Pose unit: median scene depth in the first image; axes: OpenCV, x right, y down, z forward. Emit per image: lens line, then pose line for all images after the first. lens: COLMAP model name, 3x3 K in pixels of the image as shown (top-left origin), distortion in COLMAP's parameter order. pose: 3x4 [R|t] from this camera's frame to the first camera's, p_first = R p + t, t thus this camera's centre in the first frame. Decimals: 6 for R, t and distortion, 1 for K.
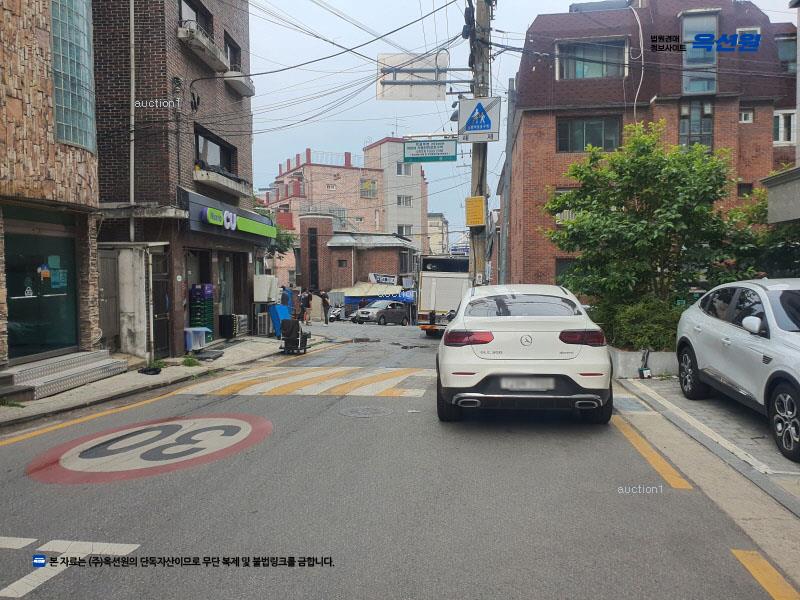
lens RADIAL K [[616.8, 0, 398.1], [0, 616.8, 292.0], [0, 0, 1]] dist [0.029892, -0.023274]
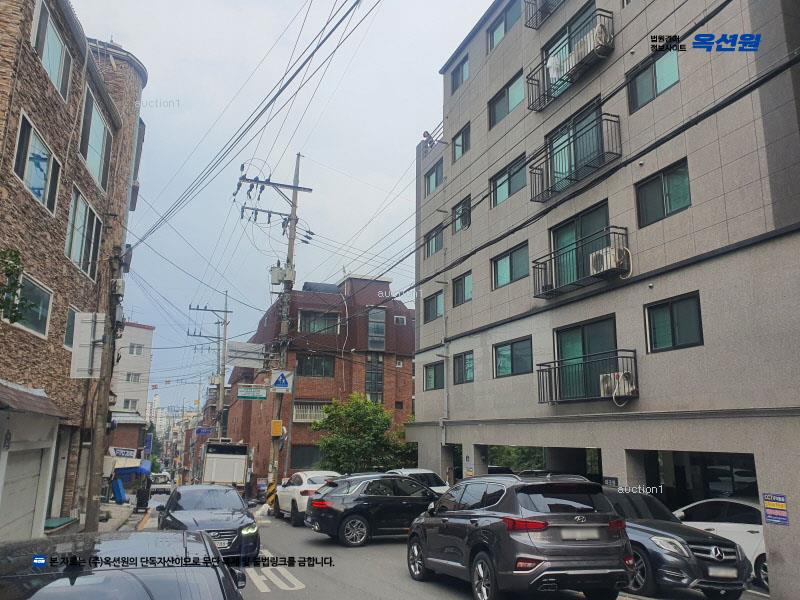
lens RADIAL K [[616.8, 0, 404.1], [0, 616.8, 301.9], [0, 0, 1]] dist [0.029892, -0.023274]
pose [[0.872145, 0.117022, 0.475046, -0.293567], [0.001279, 0.970425, -0.241401, -0.027043], [-0.489246, 0.211145, 0.846201, -0.546896]]
